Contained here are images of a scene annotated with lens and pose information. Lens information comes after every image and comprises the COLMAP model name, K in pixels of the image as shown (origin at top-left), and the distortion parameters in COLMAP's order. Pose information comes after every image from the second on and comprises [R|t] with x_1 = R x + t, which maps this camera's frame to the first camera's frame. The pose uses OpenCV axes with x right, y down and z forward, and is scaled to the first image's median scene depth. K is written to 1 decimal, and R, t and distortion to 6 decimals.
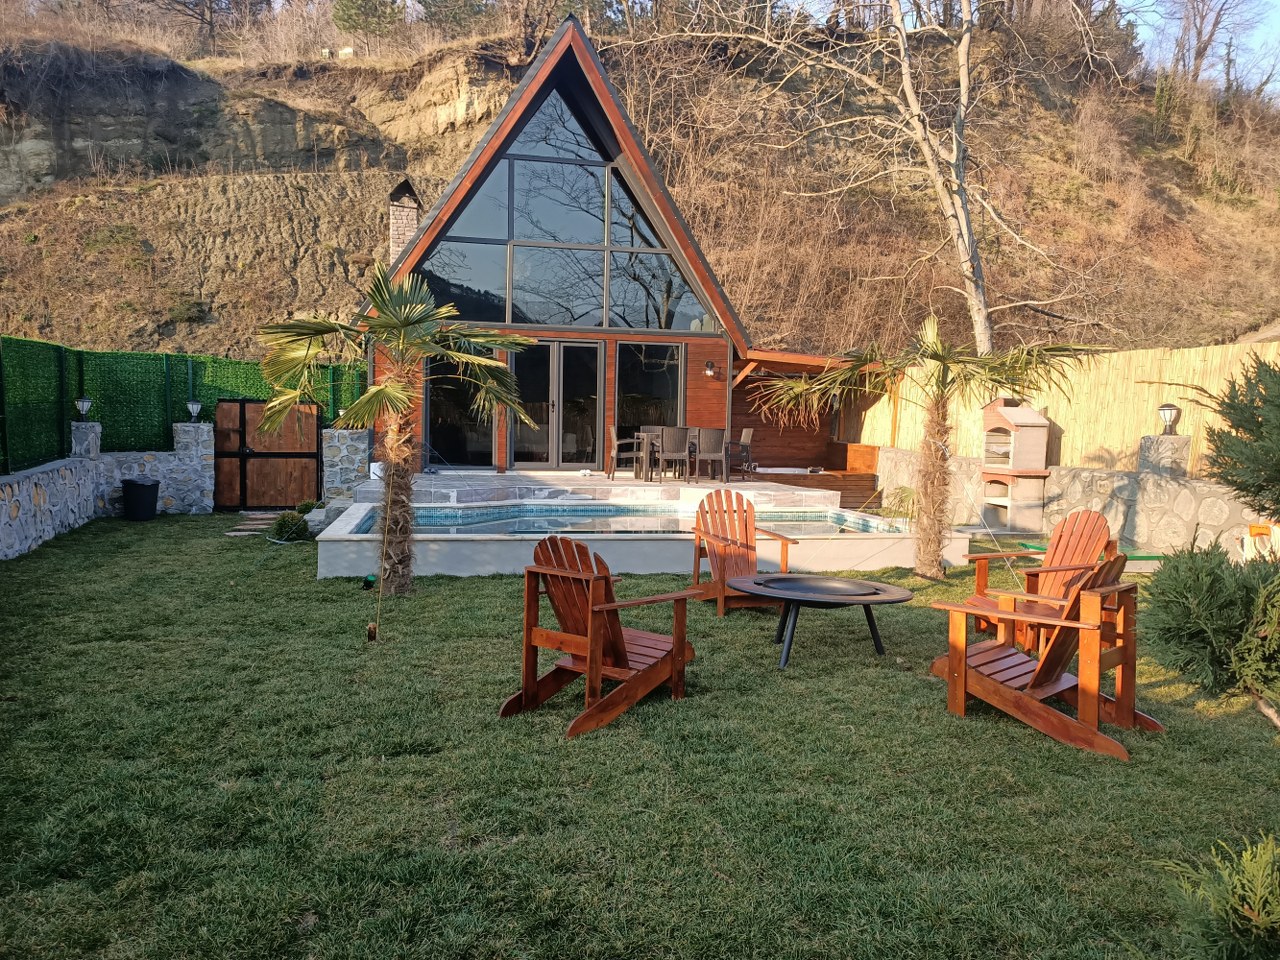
lens RADIAL K [[972.3, 0, 658.5], [0, 972.3, 476.3], [0, 0, 1]] dist [0.047337, -0.010349]
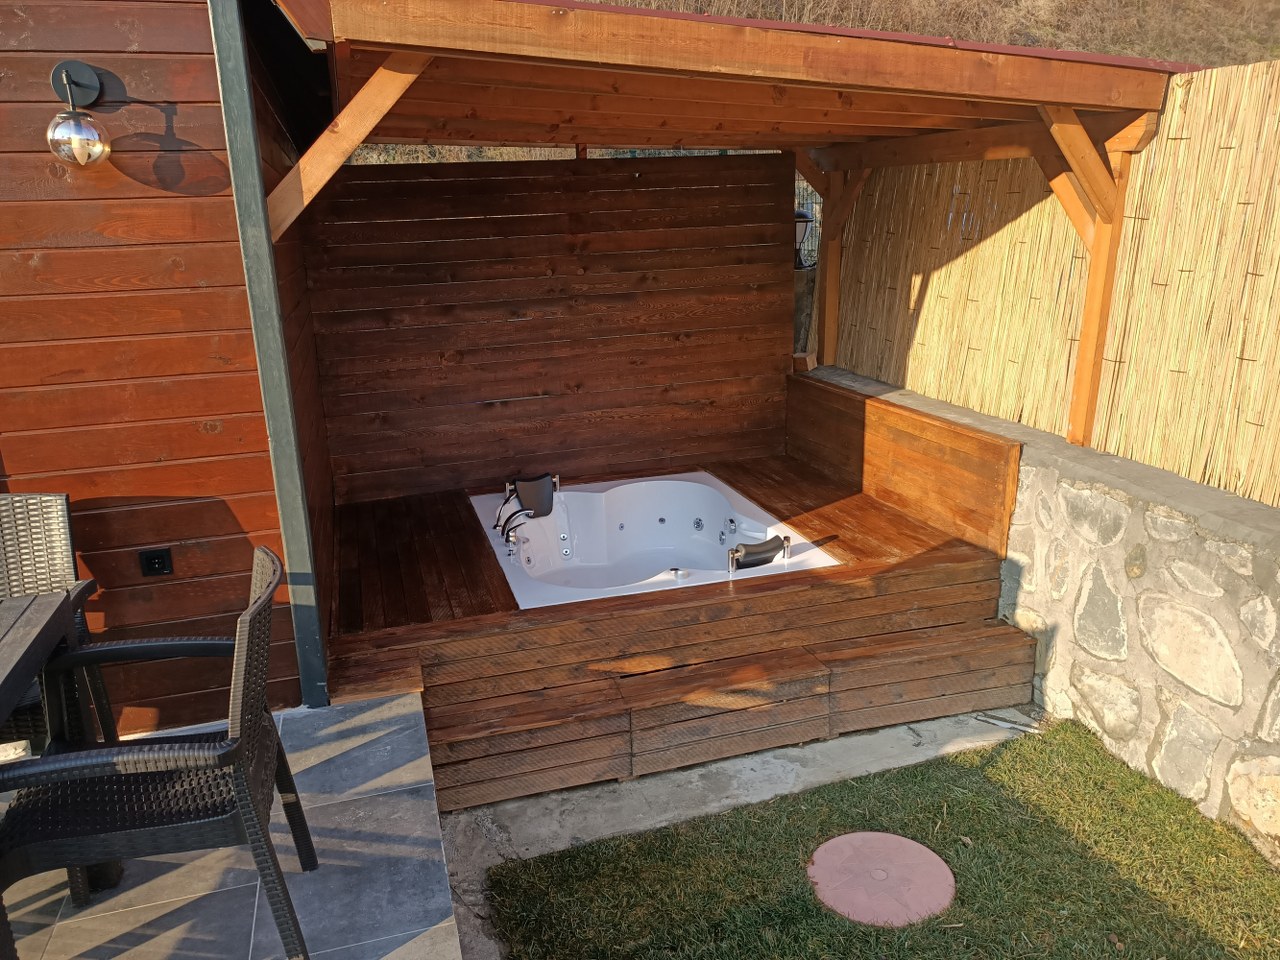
lens RADIAL K [[963.1, 0, 654.4], [0, 963.1, 473.5], [0, 0, 1]] dist [0.085908, -0.096505]
pose [[0.996485, -0.063815, 0.054270, 0.134148], [0.052493, 0.980547, 0.189137, -0.079490], [-0.065284, -0.185623, 0.980450, 0.836175]]
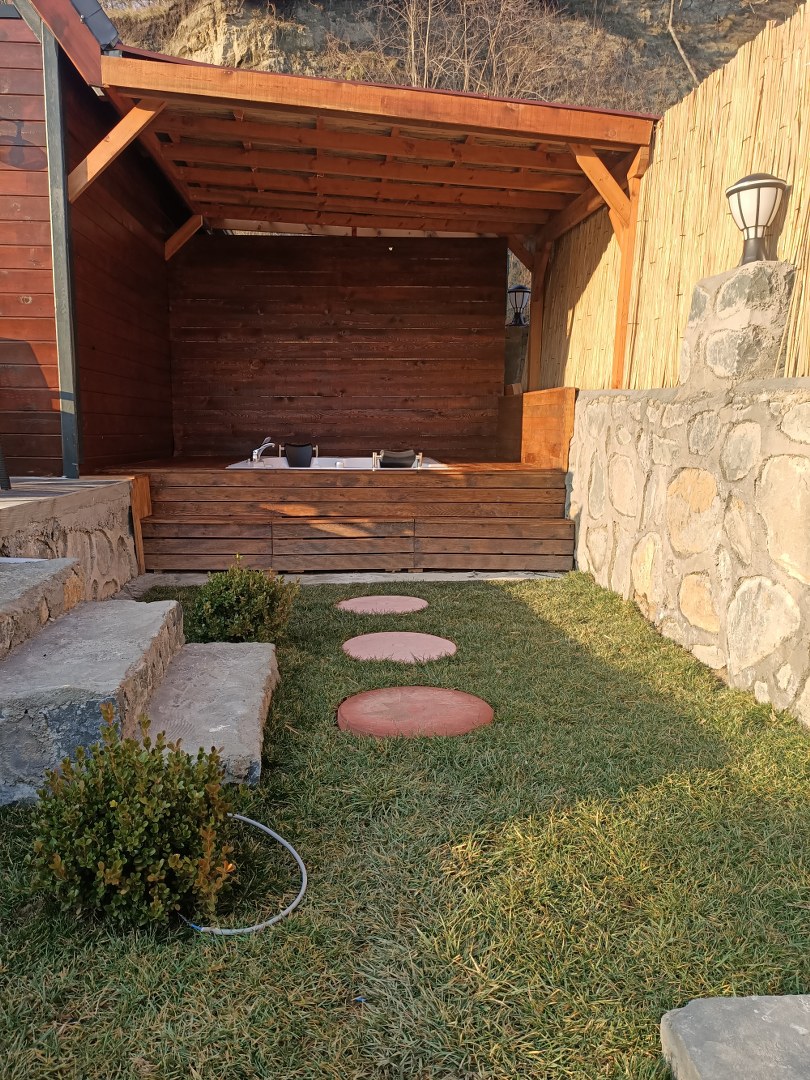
lens RADIAL K [[808.1, 0, 405.1], [0, 808.1, 523.3], [0, 0, 1]] dist [0.080674, -0.091409]
pose [[0.986319, 0.010040, -0.164543, 0.232566], [-0.000630, 0.998366, 0.057138, 0.000338], [0.164847, -0.056253, 0.984714, 0.768018]]
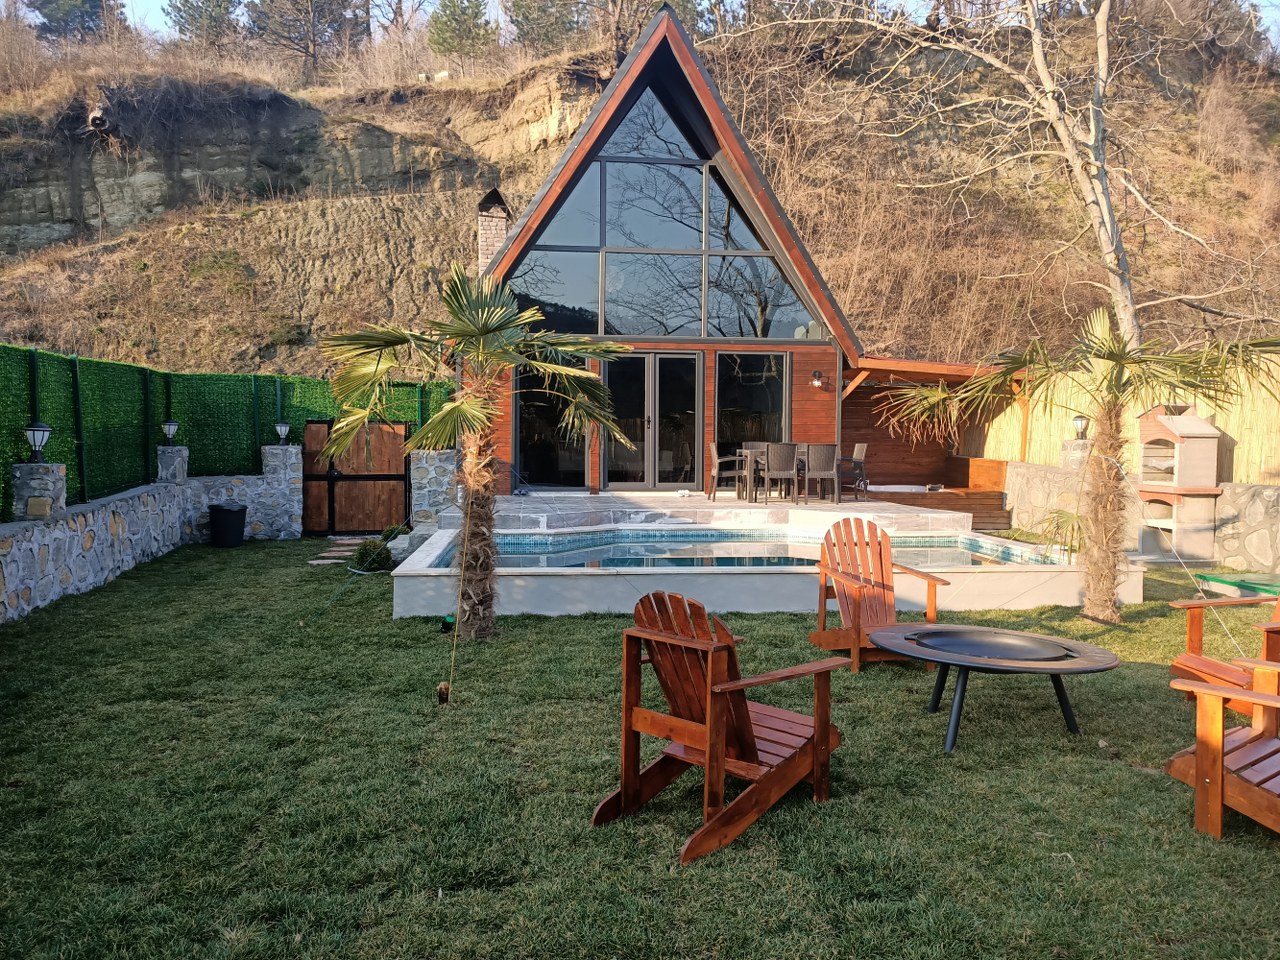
lens RADIAL K [[972.3, 0, 658.5], [0, 972.3, 476.3], [0, 0, 1]] dist [0.047337, -0.010349]
pose [[0.995421, -0.009603, -0.095100, -0.010494], [0.008164, 0.999846, -0.015511, -0.005446], [0.095235, 0.014664, 0.995347, 0.070041]]
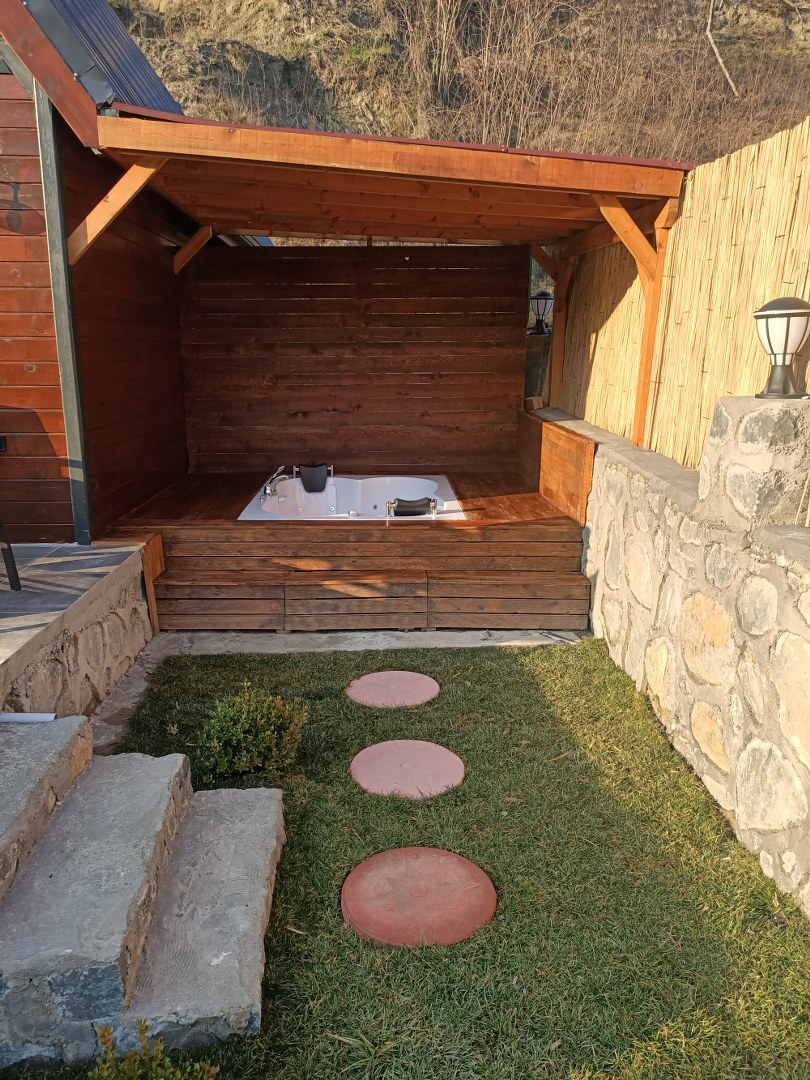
lens RADIAL K [[812.6, 0, 407.4], [0, 812.6, 525.7], [0, 0, 1]] dist [0.085908, -0.096505]
pose [[0.981717, 0.029871, -0.187987, 0.234872], [-0.001082, 0.988469, 0.151418, -0.048286], [0.190342, -0.148447, 0.970430, 0.775553]]
